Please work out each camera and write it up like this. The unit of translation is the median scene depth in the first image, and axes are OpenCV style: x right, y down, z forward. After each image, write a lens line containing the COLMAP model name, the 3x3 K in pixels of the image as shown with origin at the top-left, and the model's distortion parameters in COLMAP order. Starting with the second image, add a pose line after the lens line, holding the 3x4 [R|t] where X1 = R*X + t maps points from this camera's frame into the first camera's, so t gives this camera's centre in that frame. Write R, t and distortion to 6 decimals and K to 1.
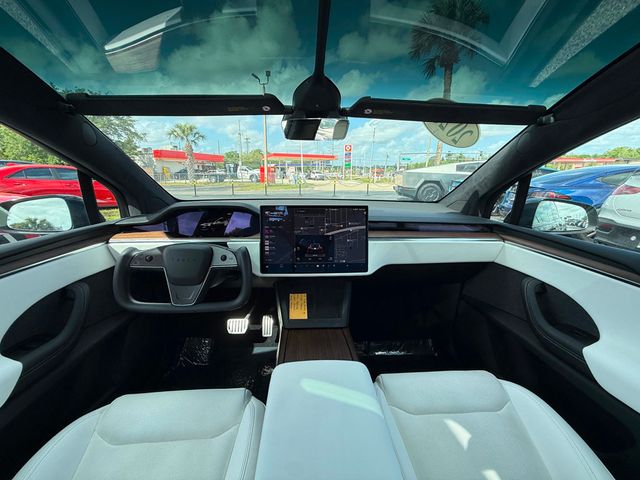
lens RADIAL K [[260.4, 0, 320.0], [0, 260.4, 240.0], [0, 0, 1]] dist [0.000850, 0.000489]
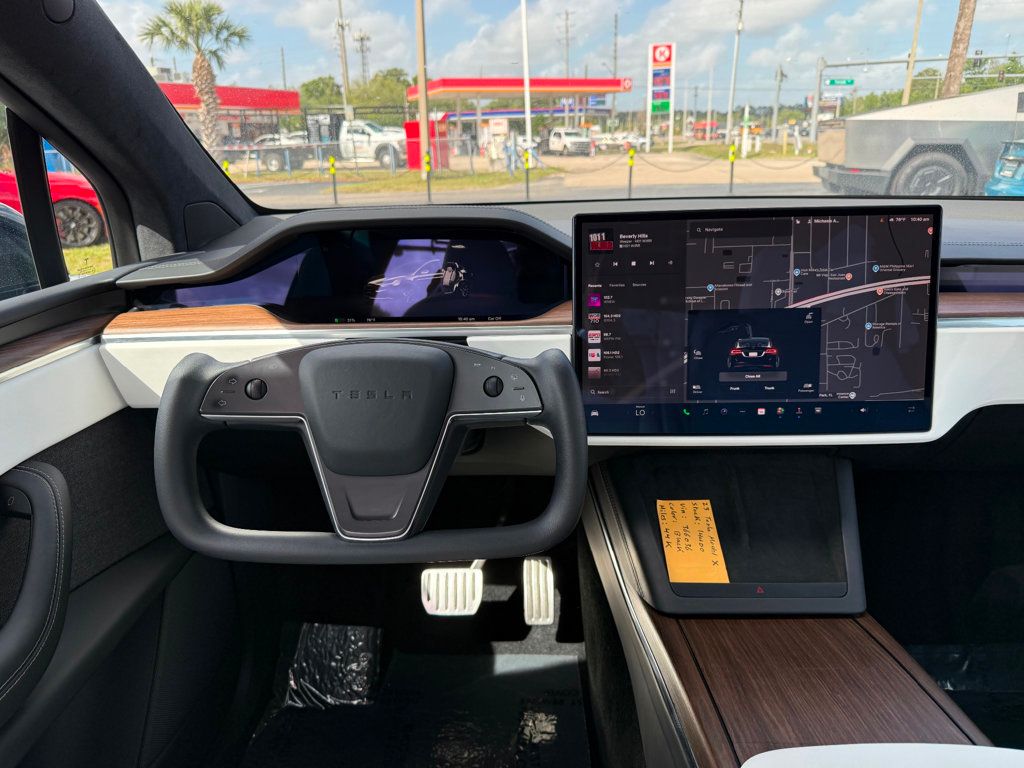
lens RADIAL K [[746.6, 0, 512.0], [0, 746.6, 384.0], [0, 0, 1]] dist [0.042921, -0.060476]
pose [[0.996758, -0.005315, -0.080278, -0.157480], [0.010665, 0.997739, 0.066362, 0.004585], [0.079744, -0.067004, 0.994561, 0.074848]]
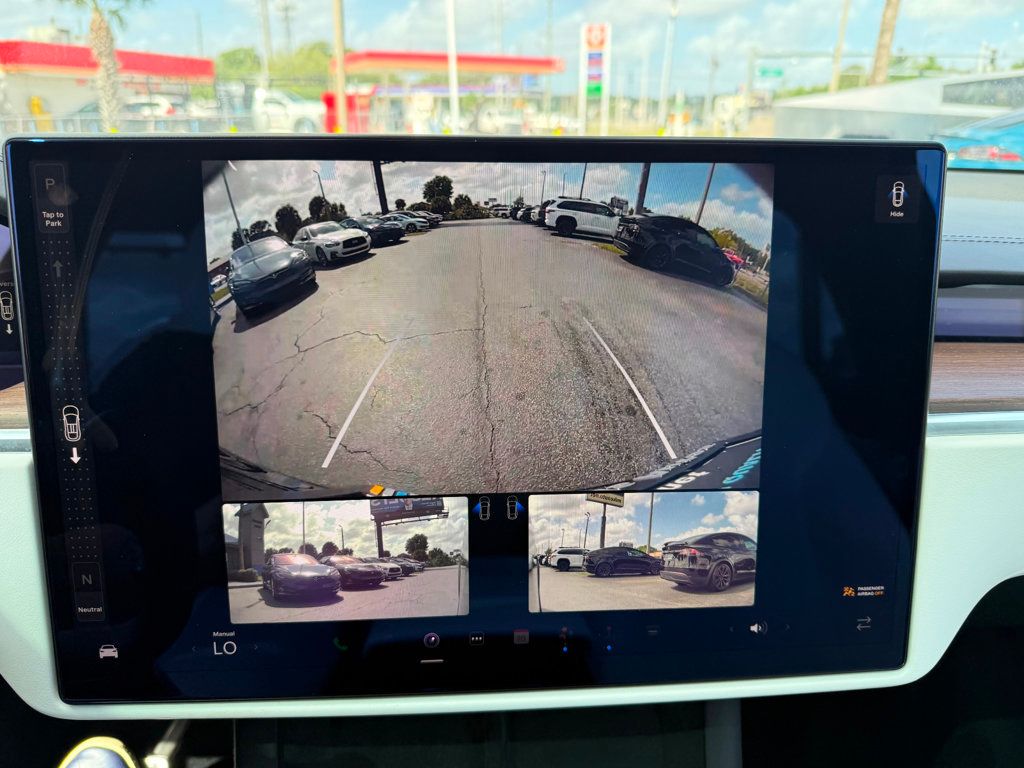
lens RADIAL K [[746.6, 0, 512.0], [0, 746.6, 384.0], [0, 0, 1]] dist [0.042921, -0.060476]
pose [[0.999991, -0.000286, 0.004144, -0.011969], [-0.000078, 0.996171, 0.087423, -0.035223], [-0.004153, -0.087423, 0.996163, 0.444041]]
